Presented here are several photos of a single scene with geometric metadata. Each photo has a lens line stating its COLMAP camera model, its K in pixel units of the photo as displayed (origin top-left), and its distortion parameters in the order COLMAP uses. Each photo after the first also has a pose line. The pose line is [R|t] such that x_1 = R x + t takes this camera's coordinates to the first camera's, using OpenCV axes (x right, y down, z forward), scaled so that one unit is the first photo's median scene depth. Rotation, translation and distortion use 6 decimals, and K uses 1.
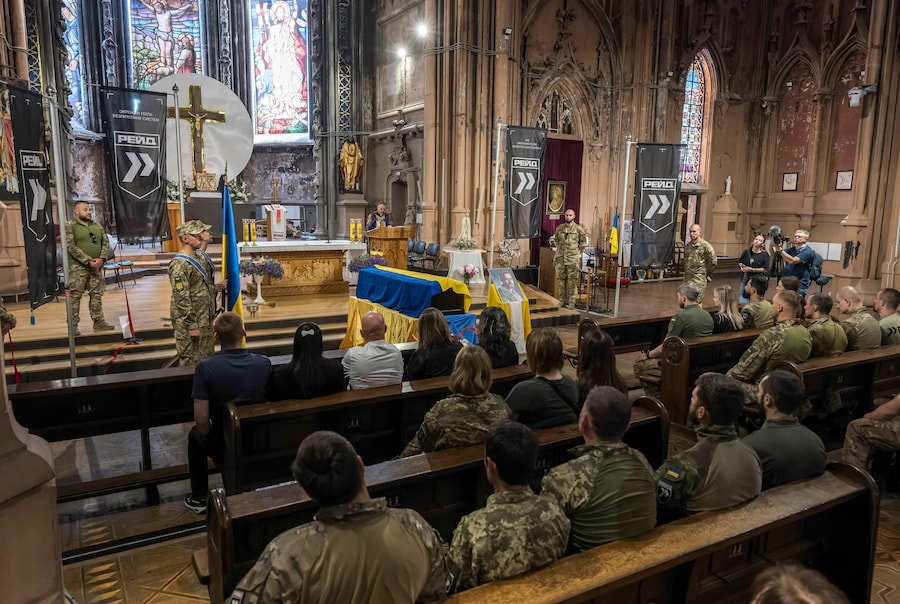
lens RADIAL K [[633.4, 0, 450.9], [0, 633.4, 303.6], [0, 0, 1]] dist [0.000453, 0.000951]
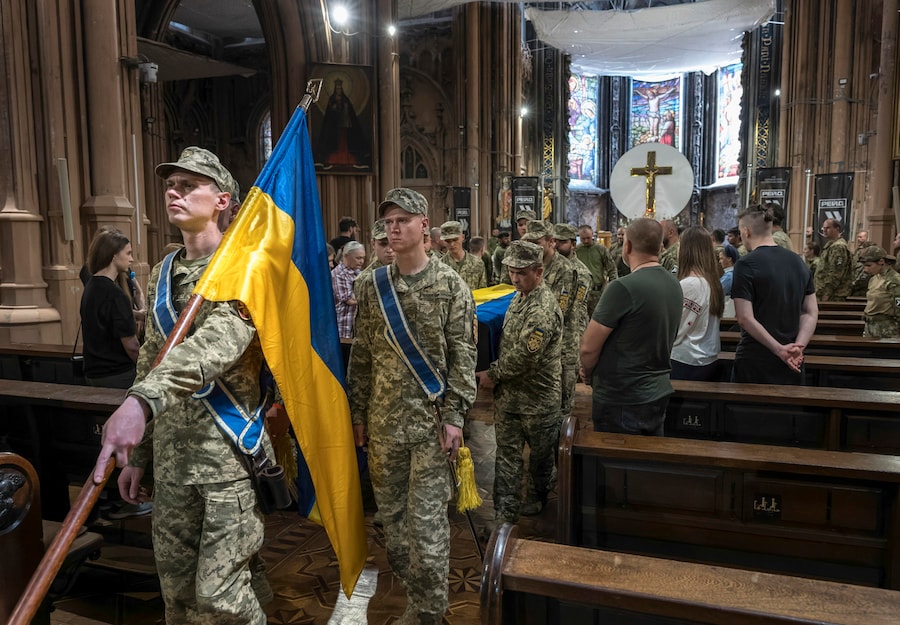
lens RADIAL K [[713.9, 0, 450.6], [0, 713.9, 313.1], [0, 0, 1]] dist [0.005012, 0.003372]
pose [[0.624191, 0.056713, -0.779211, 0.527244], [-0.107433, 0.994118, -0.013705, 0.077289], [0.773850, 0.092267, 0.626612, -0.285185]]
